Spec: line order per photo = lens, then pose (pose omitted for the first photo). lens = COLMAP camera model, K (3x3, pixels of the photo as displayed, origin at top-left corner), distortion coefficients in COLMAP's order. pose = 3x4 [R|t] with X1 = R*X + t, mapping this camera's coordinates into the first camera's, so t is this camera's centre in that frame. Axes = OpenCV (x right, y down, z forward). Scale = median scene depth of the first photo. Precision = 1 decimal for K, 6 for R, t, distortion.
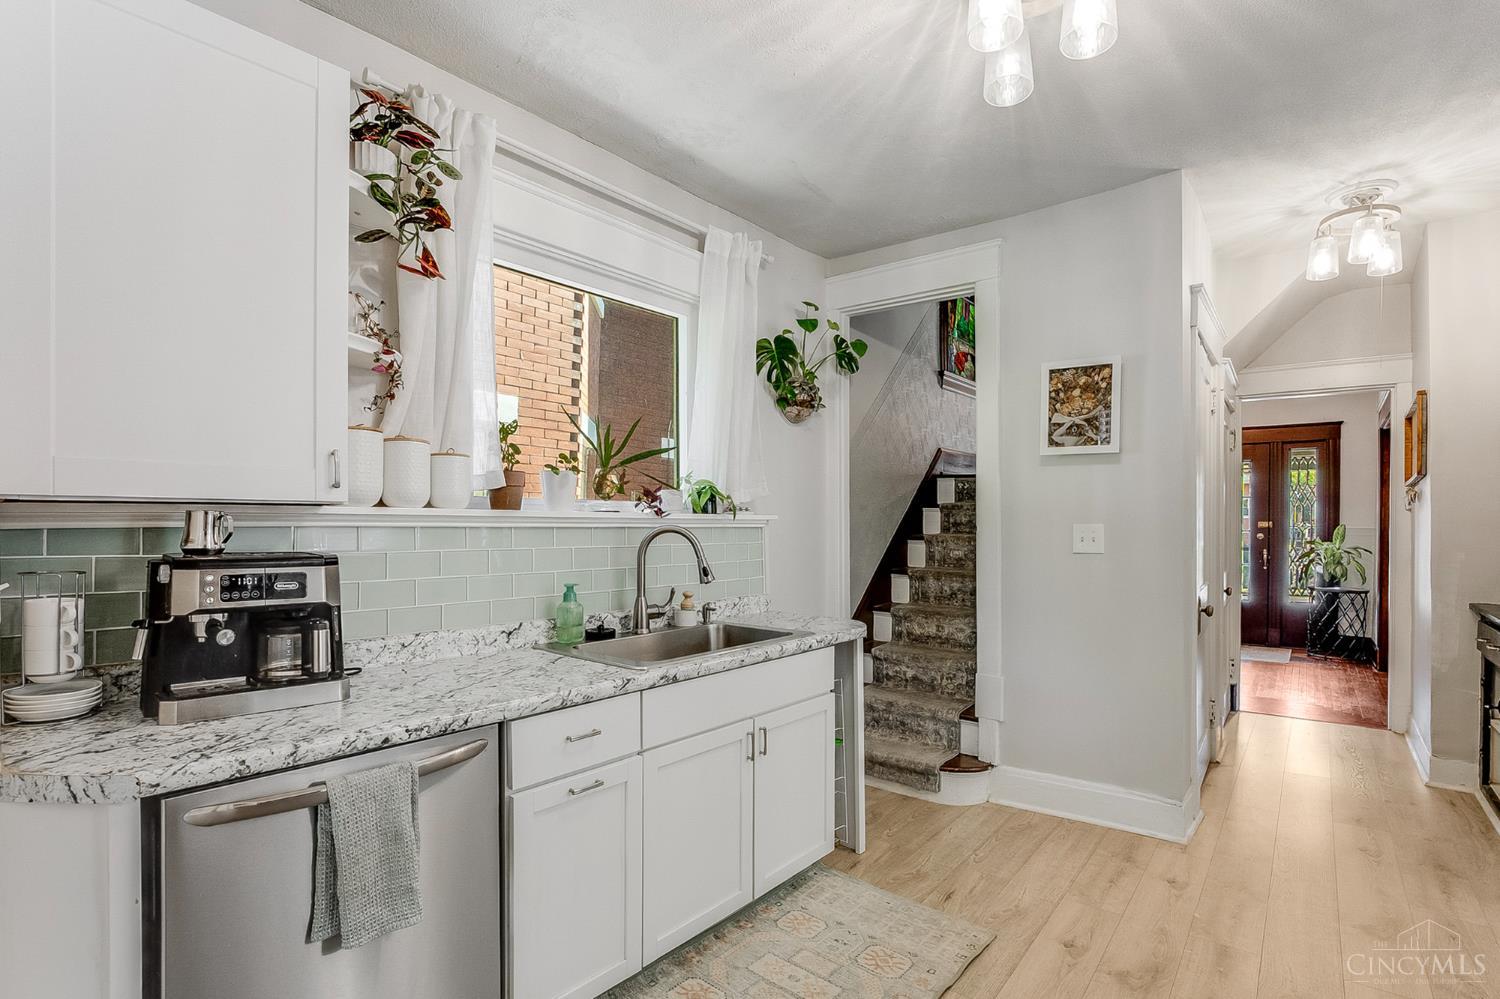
lens RADIAL K [[751.9, 0, 771.9], [0, 751.9, 530.1], [0, 0, 1]] dist [-0.031458, -0.000092]
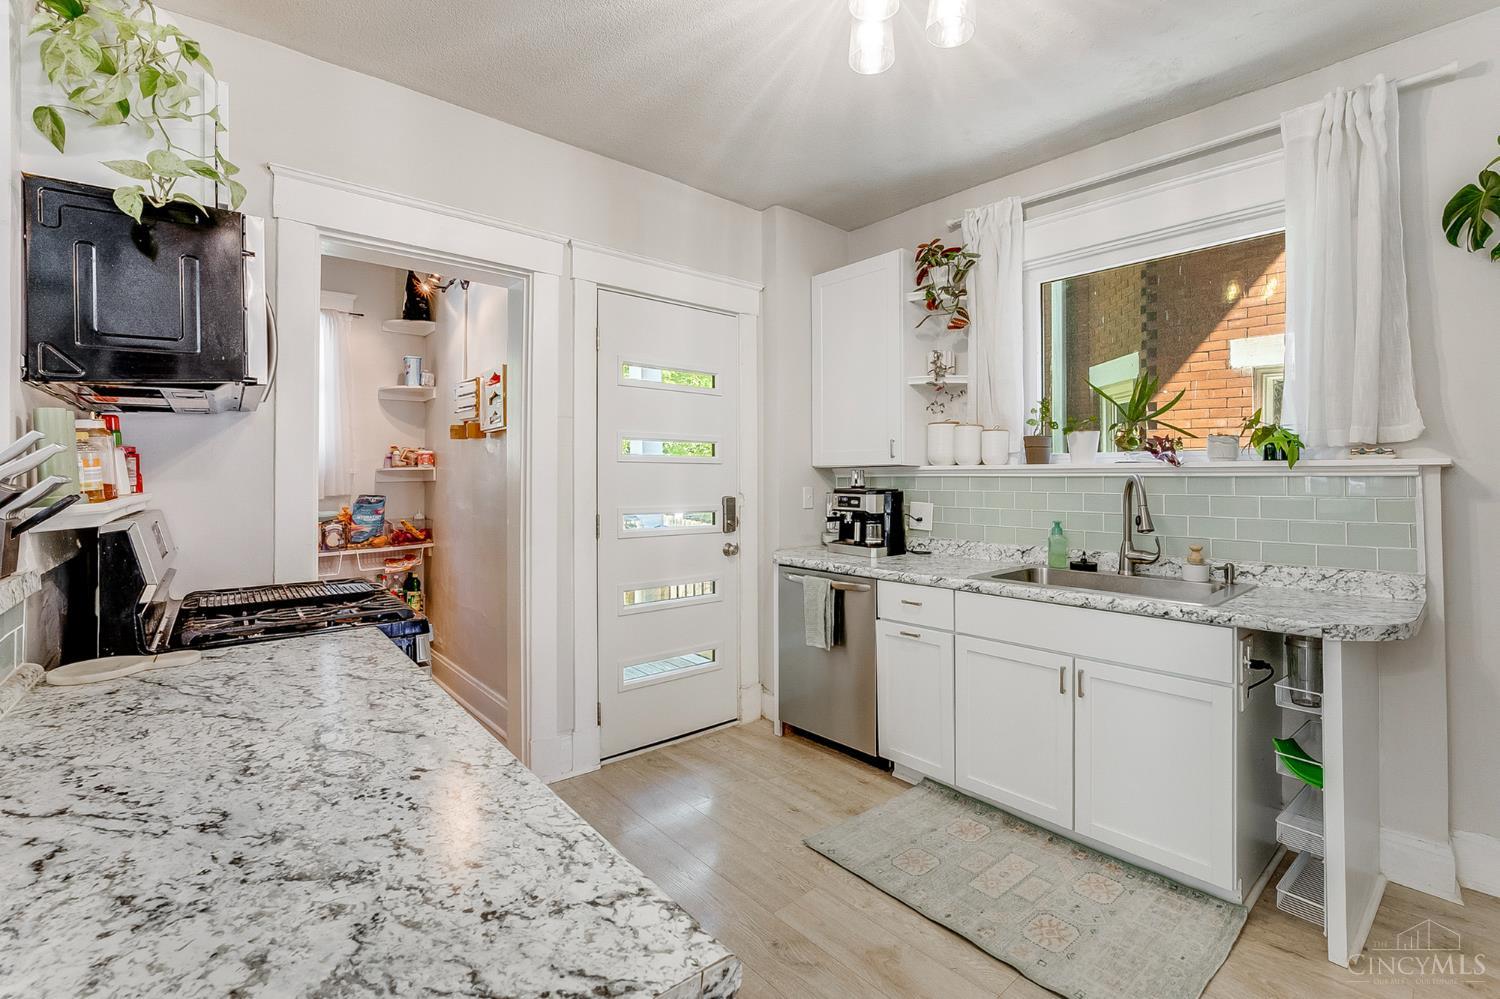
lens RADIAL K [[657.0, 0, 717.6], [0, 657.0, 495.7], [0, 0, 1]] dist [-0.055292, 0.000134]
pose [[-0.260670, 0.021048, -0.965198, 0.967687], [-0.005779, 0.999710, 0.023361, 0.006251], [0.965411, 0.011667, -0.260473, 0.750616]]
